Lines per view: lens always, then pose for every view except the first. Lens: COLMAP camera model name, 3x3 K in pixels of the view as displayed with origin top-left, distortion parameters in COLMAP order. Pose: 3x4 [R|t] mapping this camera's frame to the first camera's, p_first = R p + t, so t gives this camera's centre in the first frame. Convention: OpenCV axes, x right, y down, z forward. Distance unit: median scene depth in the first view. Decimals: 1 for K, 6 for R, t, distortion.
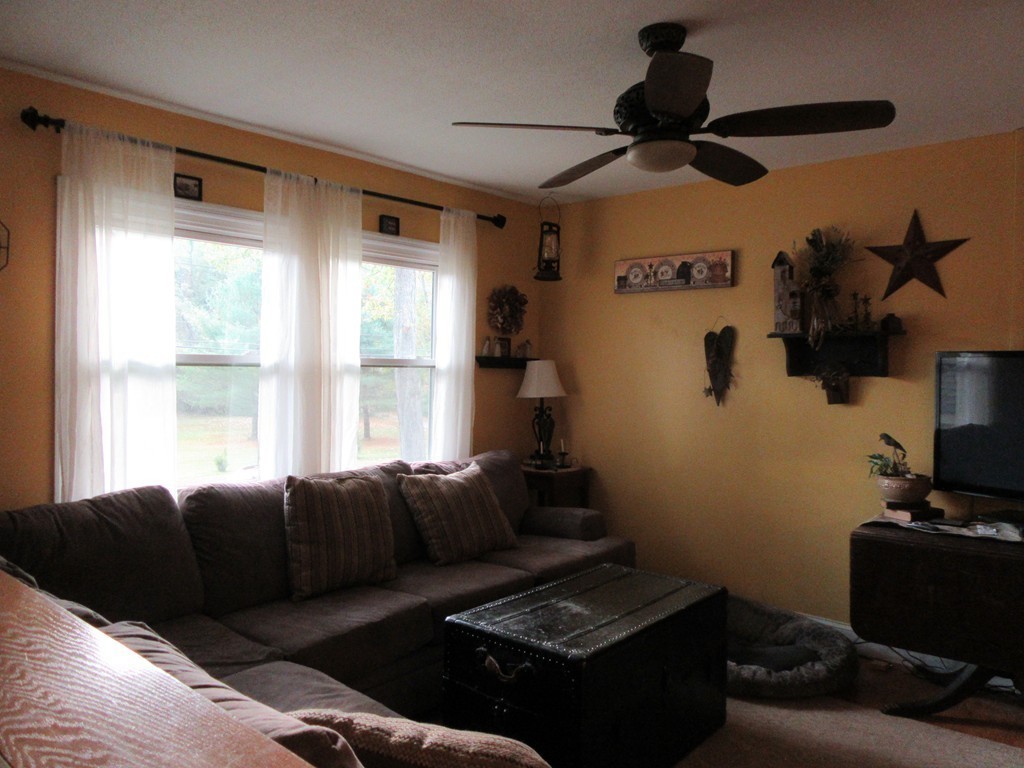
lens RADIAL K [[764.1, 0, 510.1], [0, 764.1, 387.7], [0, 0, 1]] dist [-0.003139, -0.009931]
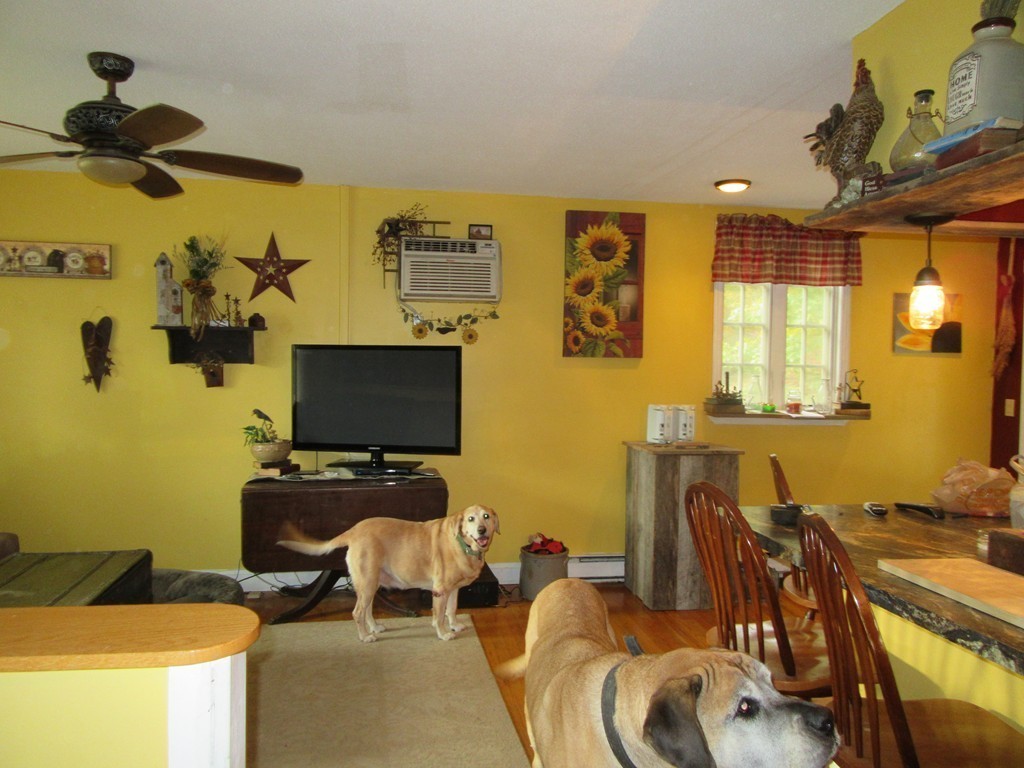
lens RADIAL K [[764.1, 0, 510.1], [0, 764.1, 387.7], [0, 0, 1]] dist [-0.003139, -0.009931]
pose [[0.639605, -0.027610, 0.768208, -0.188893], [0.014779, 0.999612, 0.023622, 0.001164], [-0.768562, -0.003755, 0.639765, -0.112654]]
